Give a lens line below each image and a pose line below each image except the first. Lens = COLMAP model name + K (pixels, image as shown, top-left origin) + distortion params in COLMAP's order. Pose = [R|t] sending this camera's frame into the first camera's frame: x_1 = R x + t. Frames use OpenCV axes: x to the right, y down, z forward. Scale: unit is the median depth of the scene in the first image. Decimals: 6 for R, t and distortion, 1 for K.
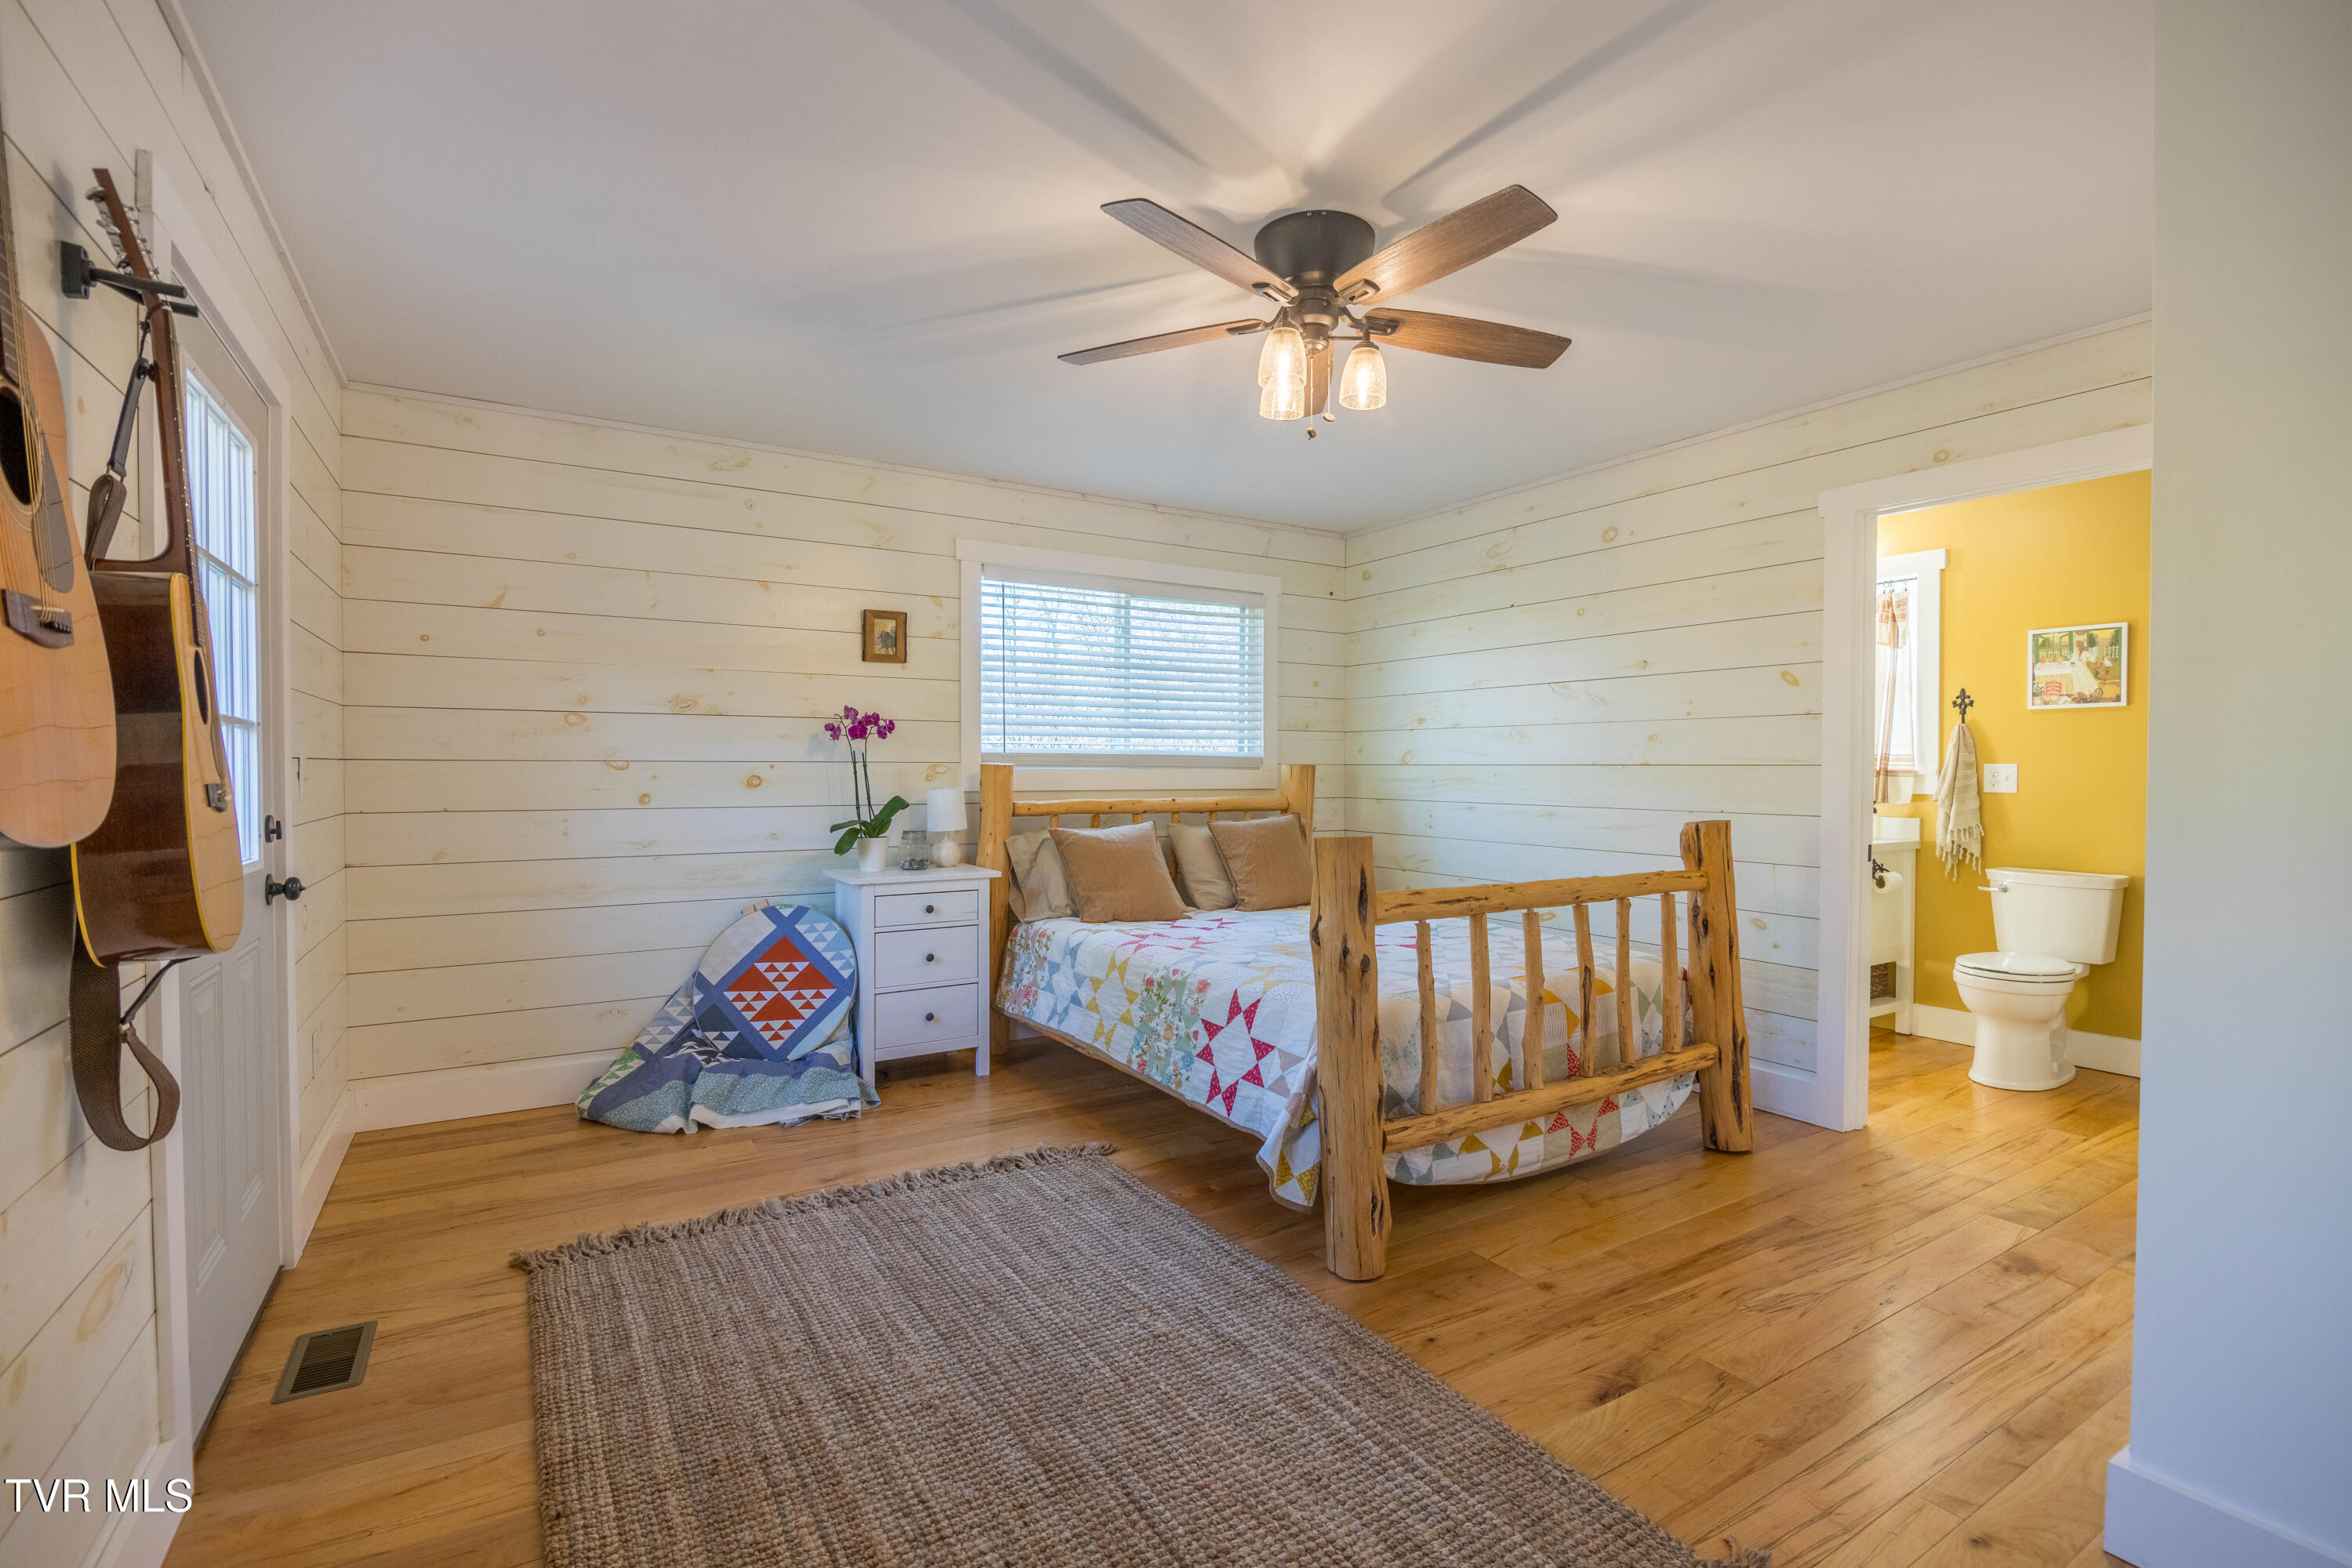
lens RADIAL K [[1067.3, 0, 1177.2], [0, 1067.3, 781.2], [0, 0, 1]] dist [-0.010722, -0.003573]
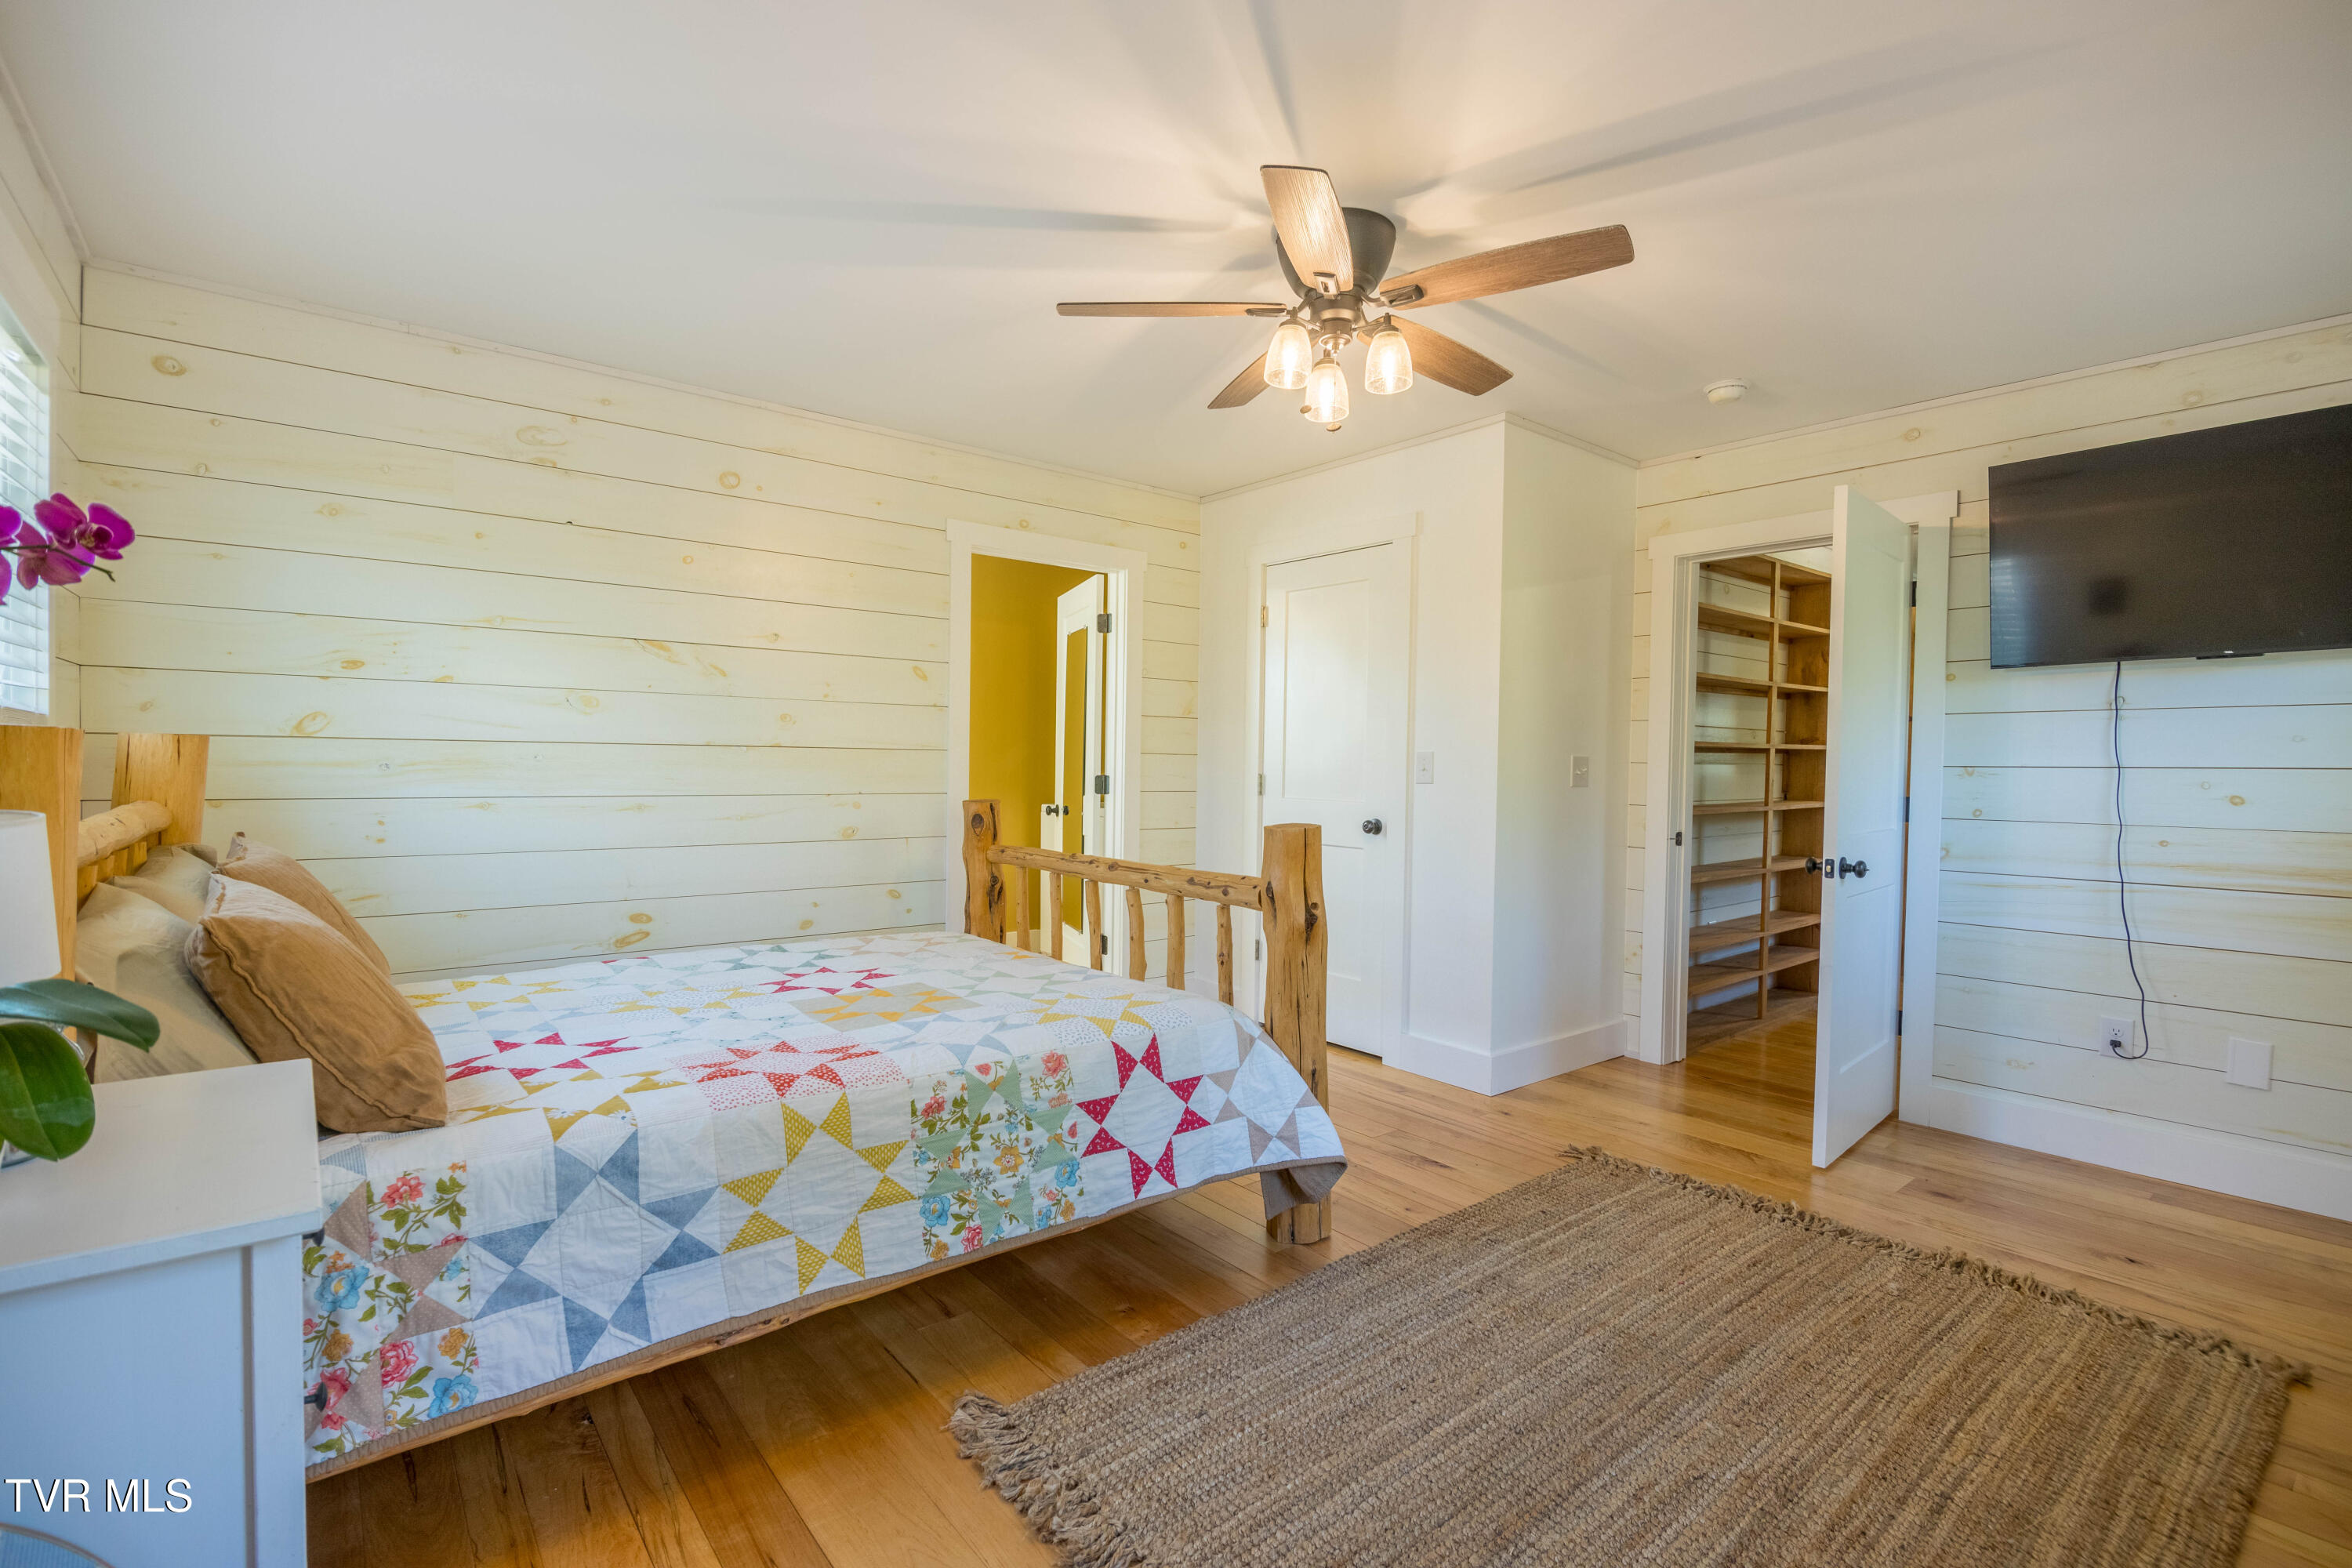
lens RADIAL K [[1067.3, 0, 1178.1], [0, 1067.3, 781.4], [0, 0, 1]] dist [-0.010722, -0.003573]
pose [[-0.138002, -0.025388, 0.990107, -0.649645], [-0.003296, 0.999678, 0.025174, -0.011740], [-0.990426, 0.000211, -0.138041, 0.969112]]
